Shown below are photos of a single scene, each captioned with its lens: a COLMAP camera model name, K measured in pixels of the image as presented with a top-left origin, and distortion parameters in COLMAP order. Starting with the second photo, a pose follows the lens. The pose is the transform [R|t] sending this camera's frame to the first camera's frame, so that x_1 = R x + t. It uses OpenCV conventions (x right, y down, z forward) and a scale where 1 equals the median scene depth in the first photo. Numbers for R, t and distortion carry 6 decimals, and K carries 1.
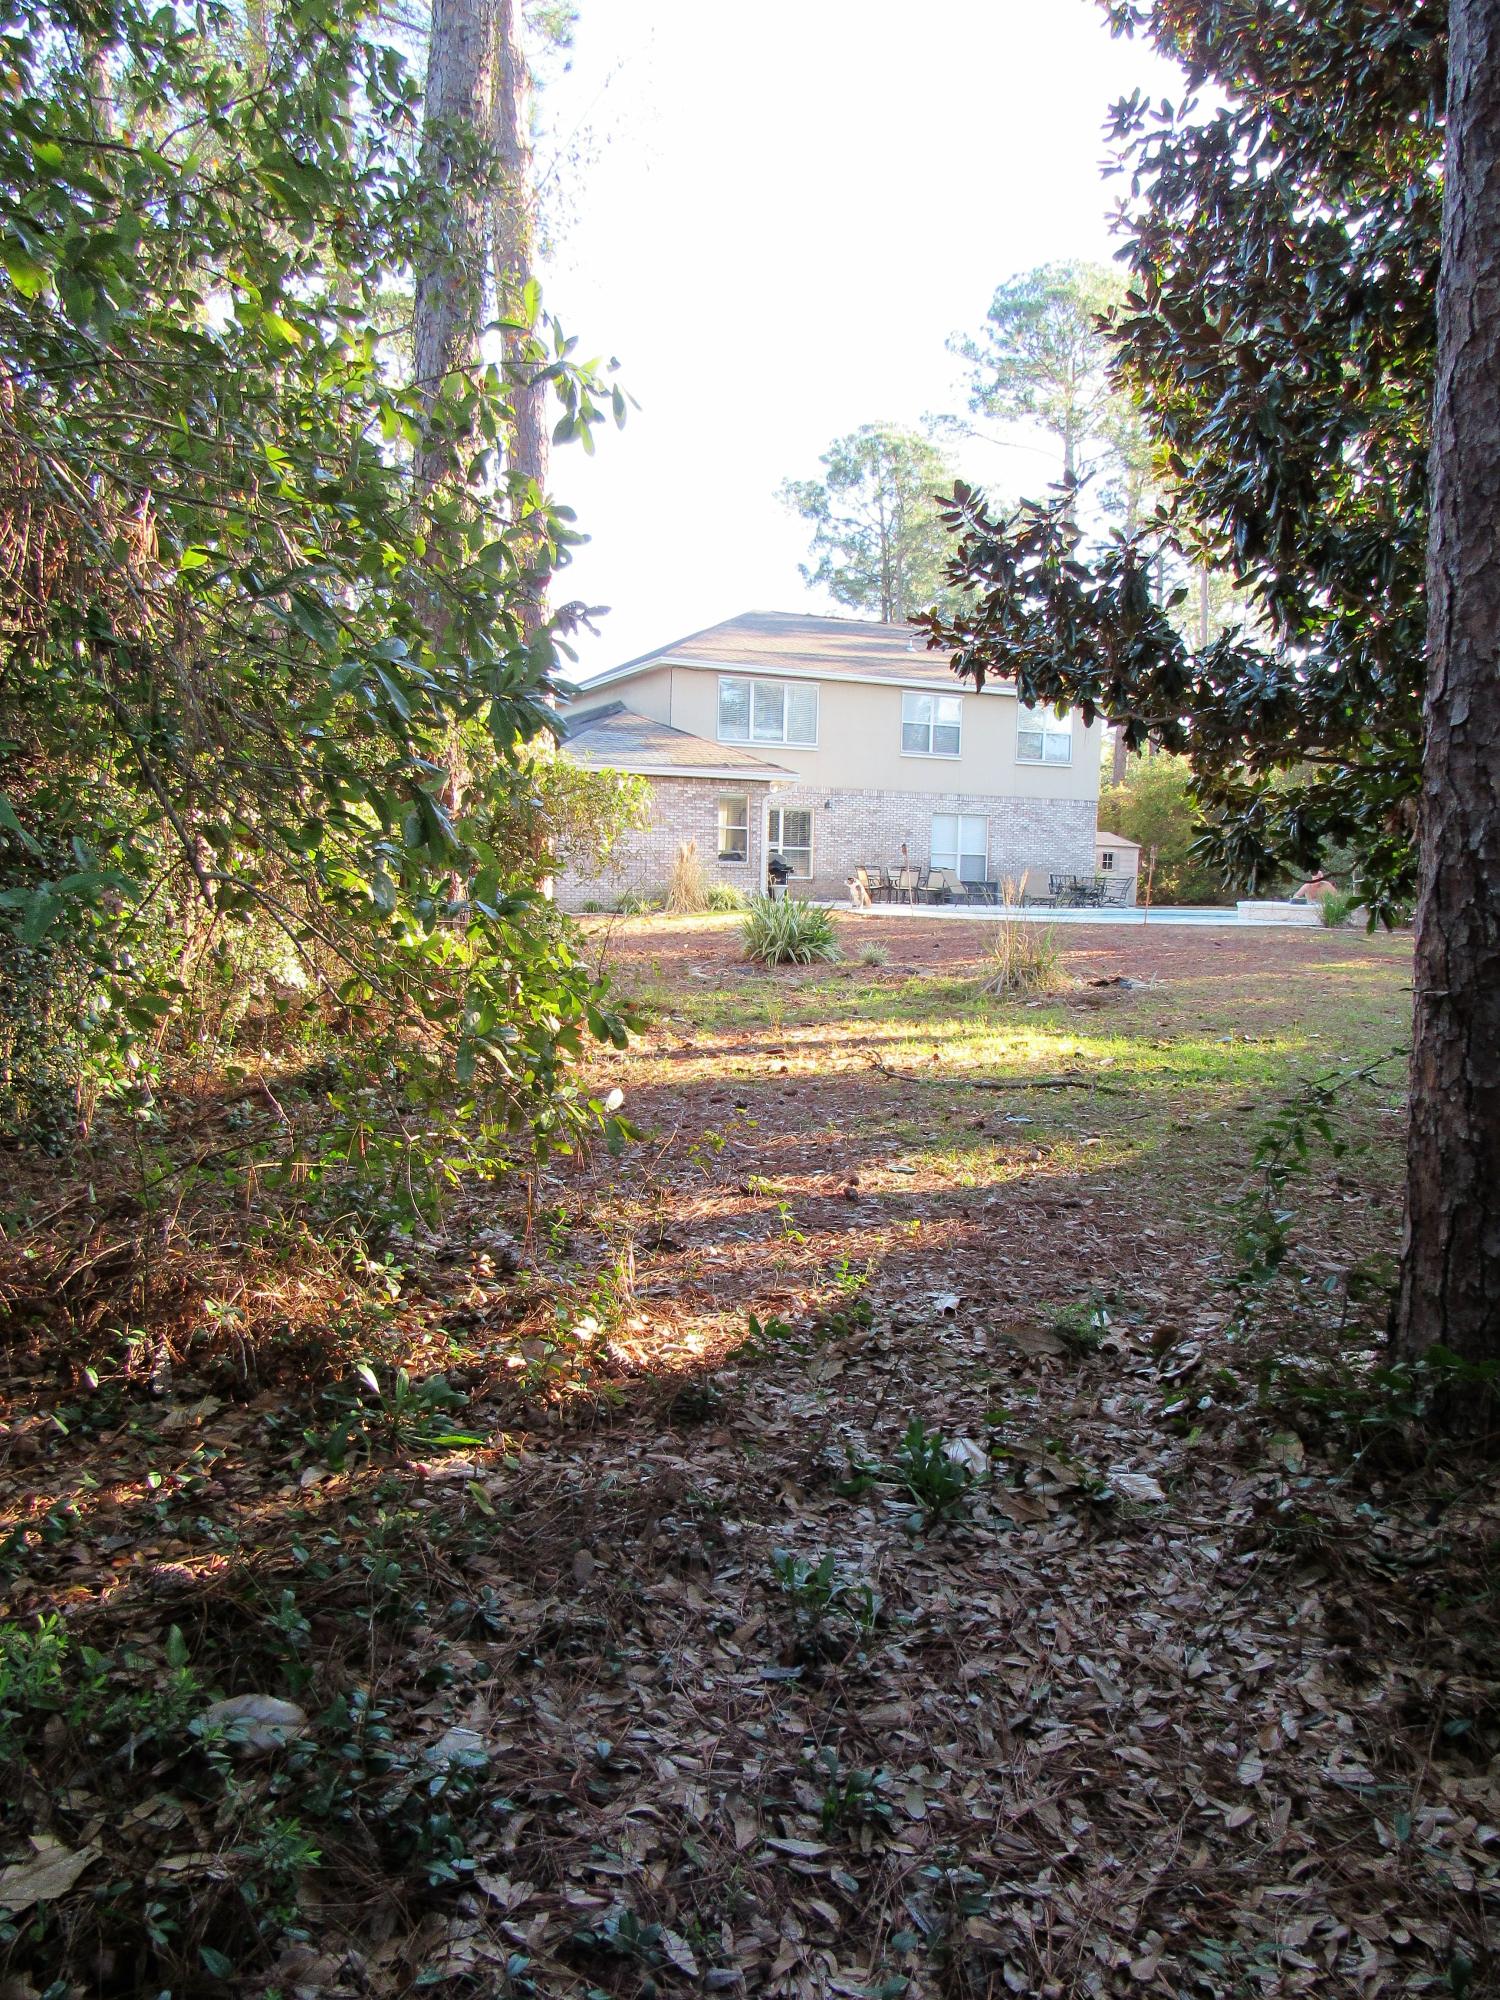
lens RADIAL K [[1425.3, 0, 750.0], [0, 1425.3, 1000.0], [0, 0, 1]] dist [-0.031528, 0.013967]
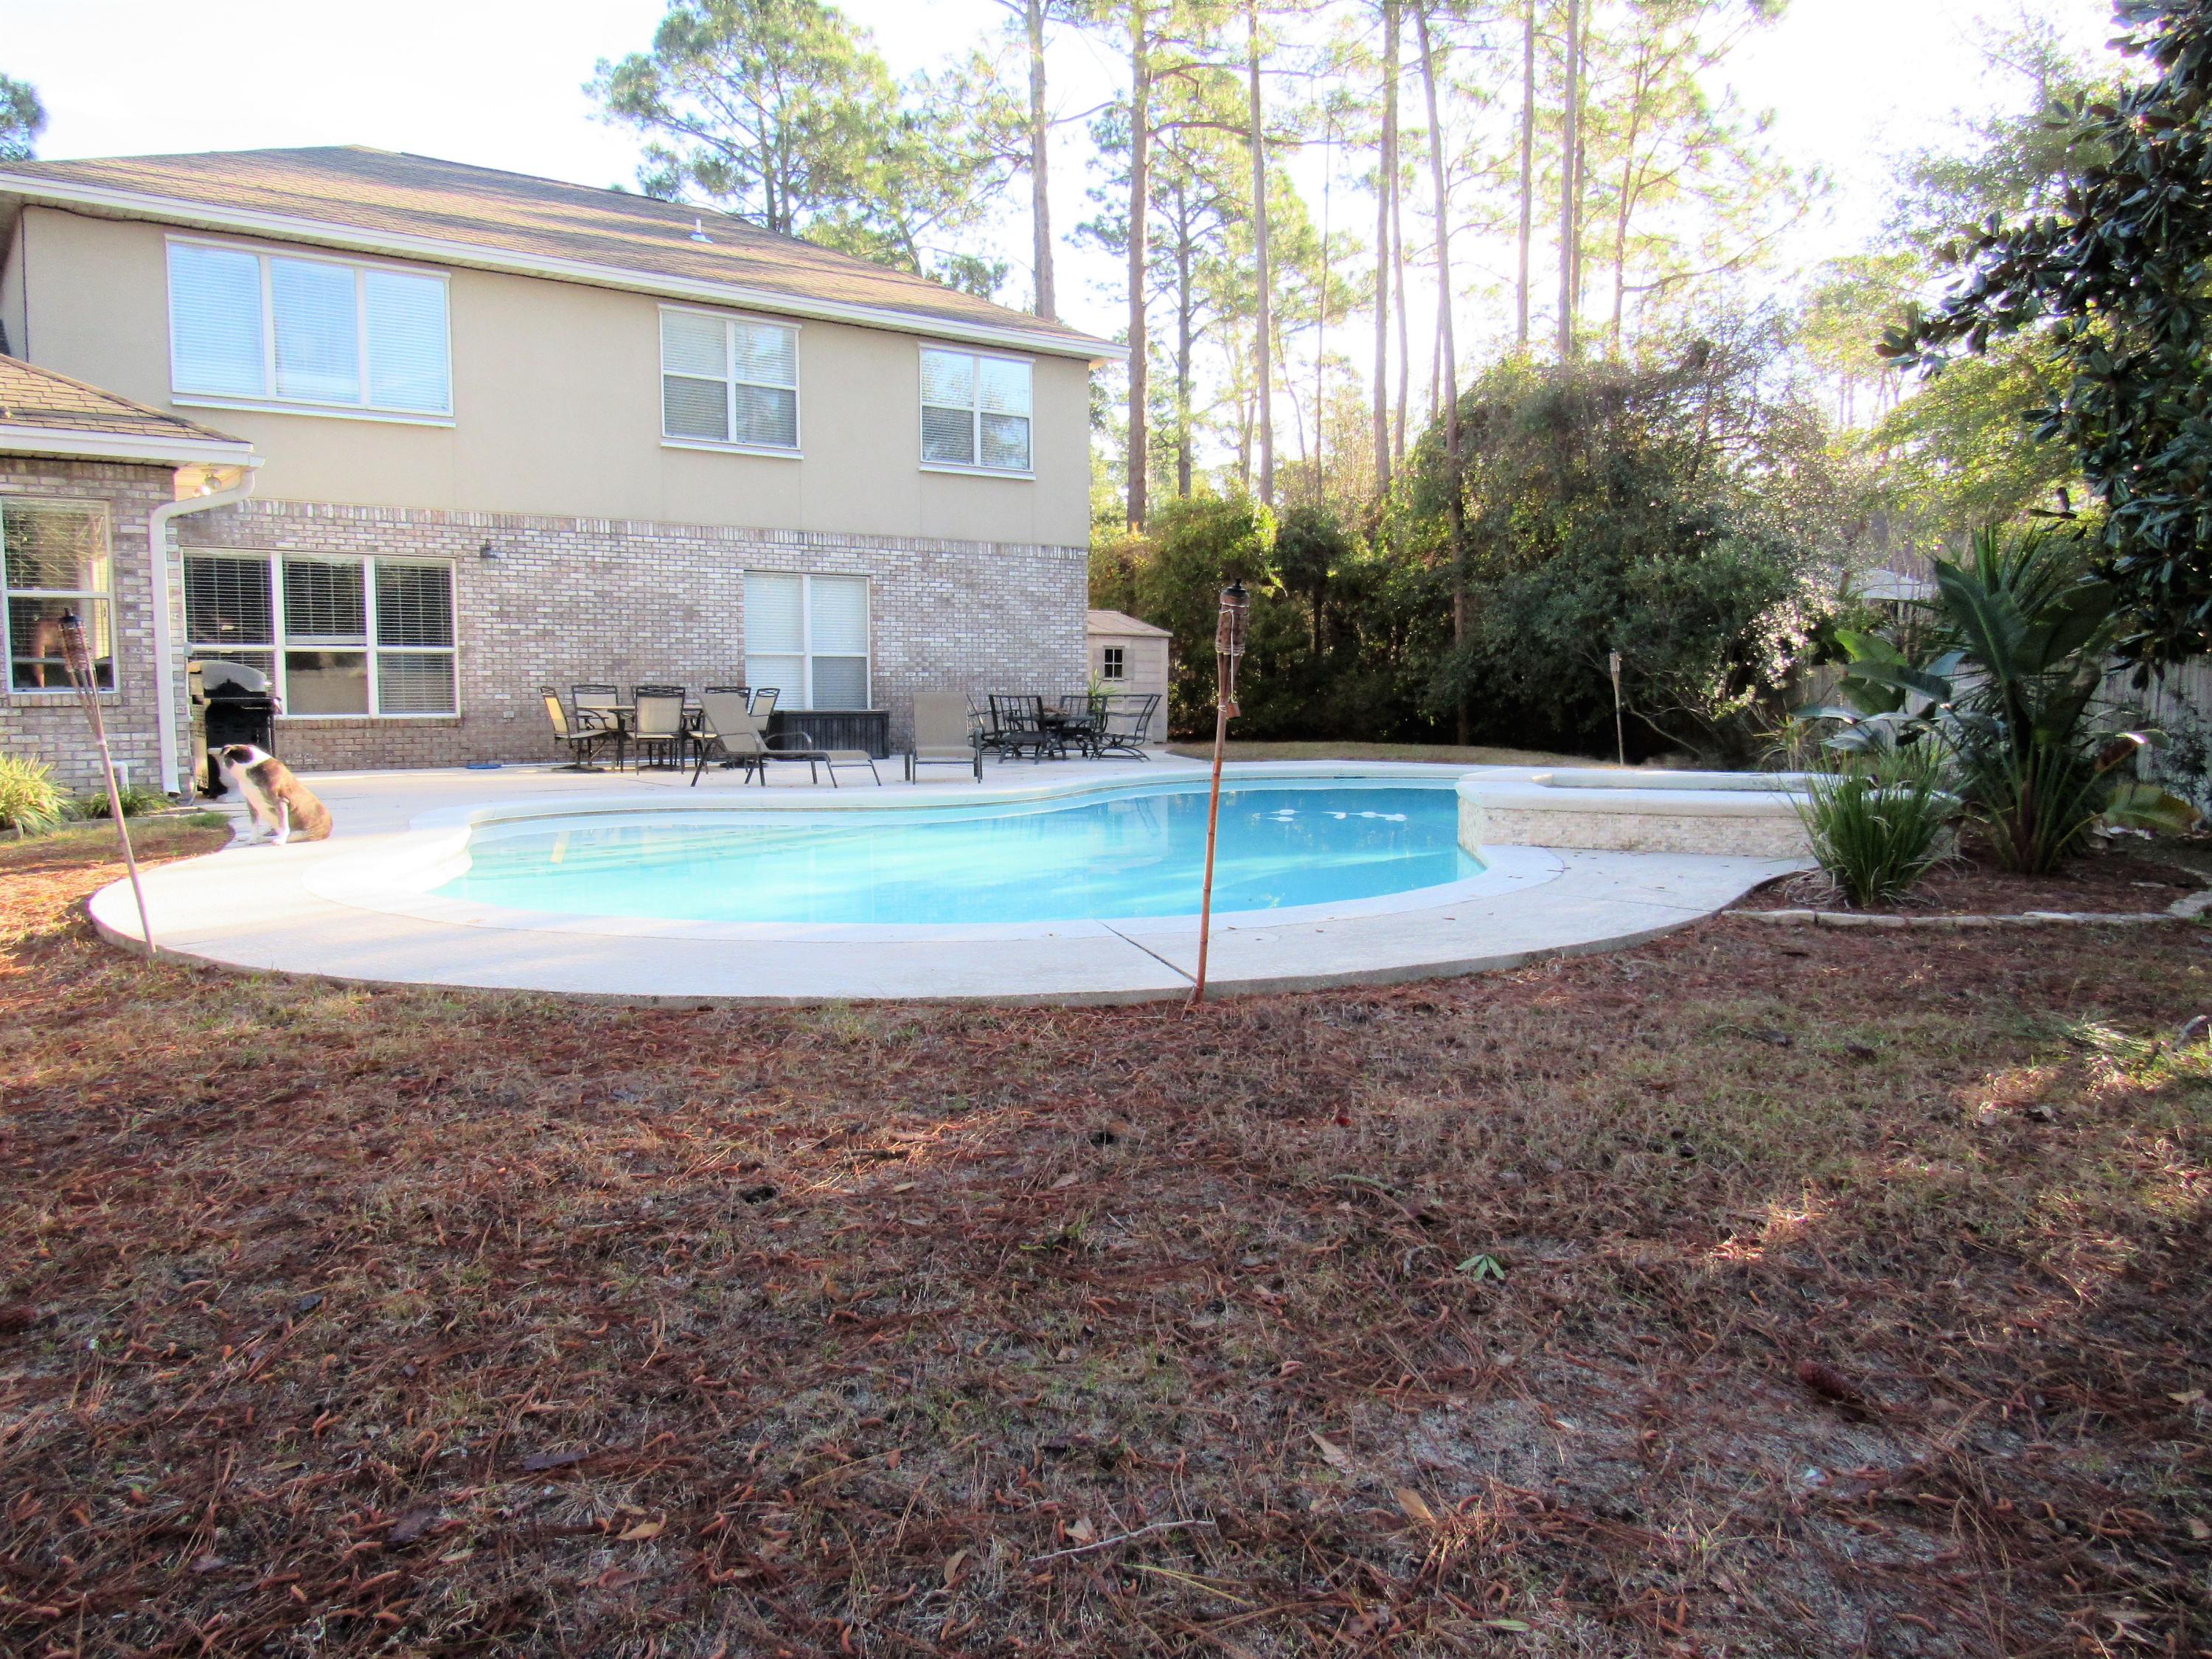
lens RADIAL K [[1578.2, 0, 1115.1], [0, 1578.2, 838.1], [0, 0, 1]] dist [-0.029726, 0.020609]
pose [[0.973563, -0.044249, 0.224090, 1.237726], [0.041654, 0.998999, 0.016299, -0.442759], [-0.224586, -0.006534, 0.974432, 4.478177]]
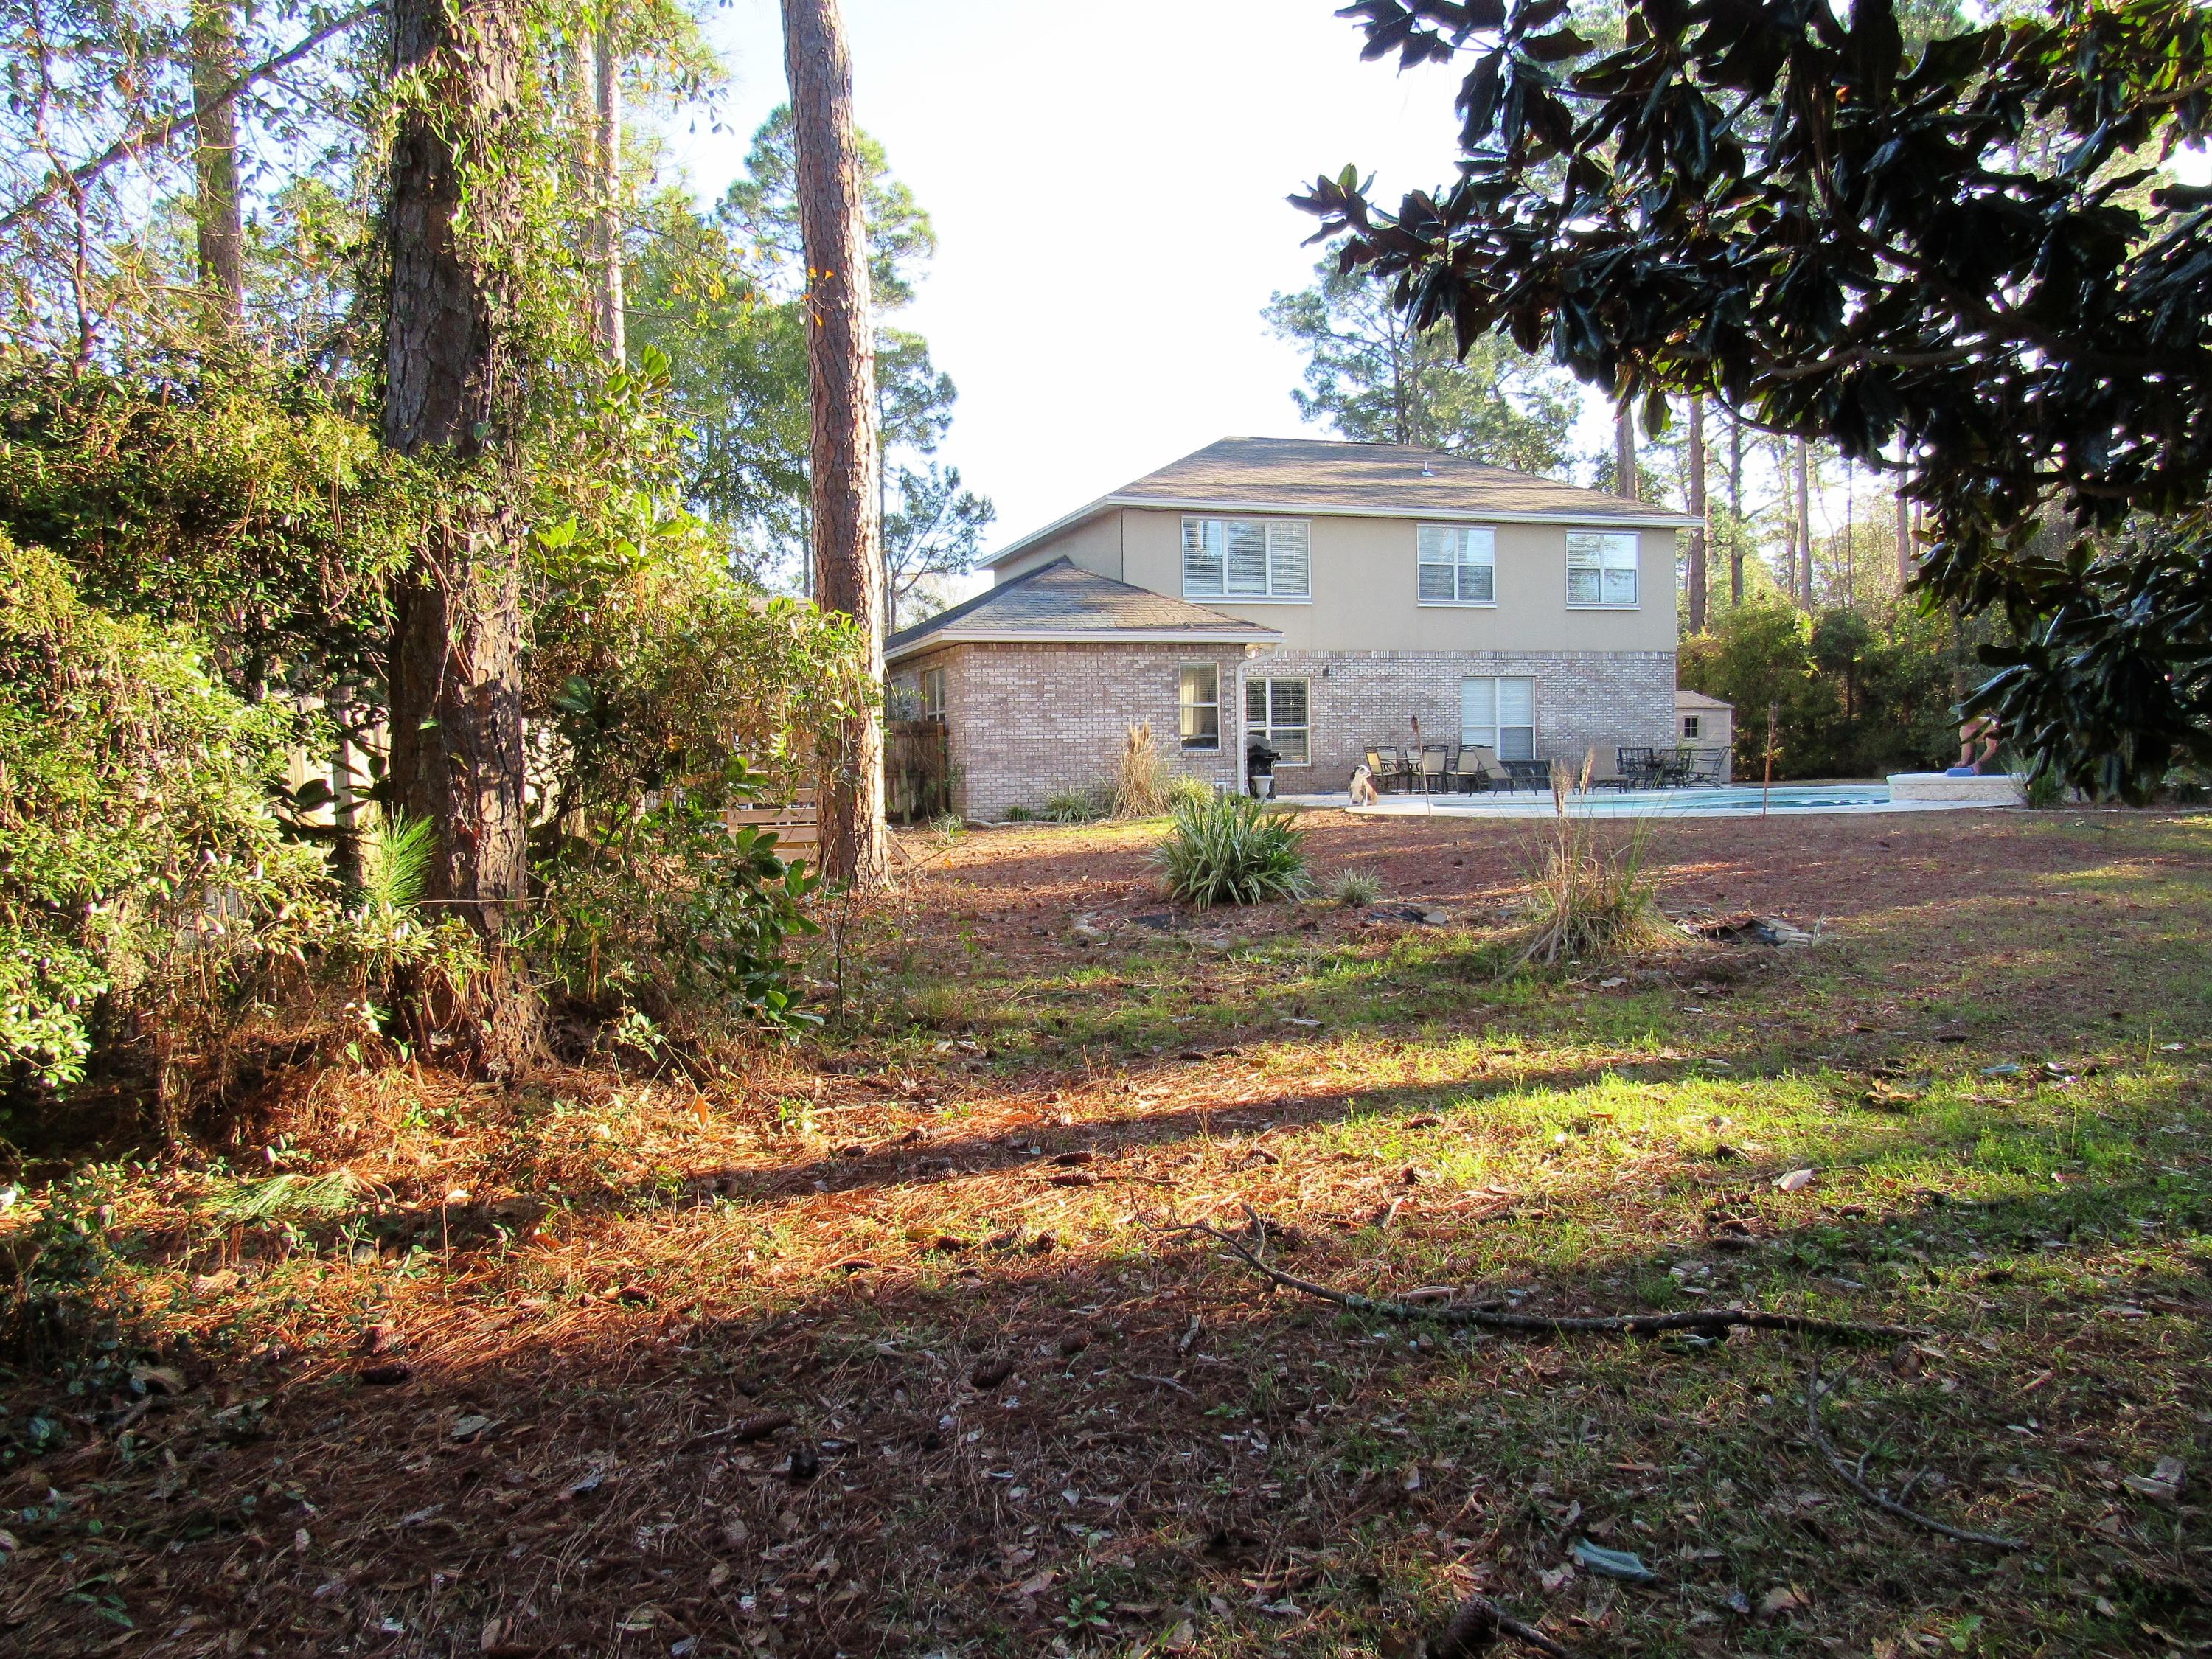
lens RADIAL K [[1578.2, 0, 1115.1], [0, 1578.2, 838.1], [0, 0, 1]] dist [-0.029726, 0.020609]
pose [[0.994292, -0.035041, -0.100779, 0.213123], [0.031050, 0.998681, -0.040901, -0.118671], [0.102079, 0.037539, 0.994068, 1.129687]]
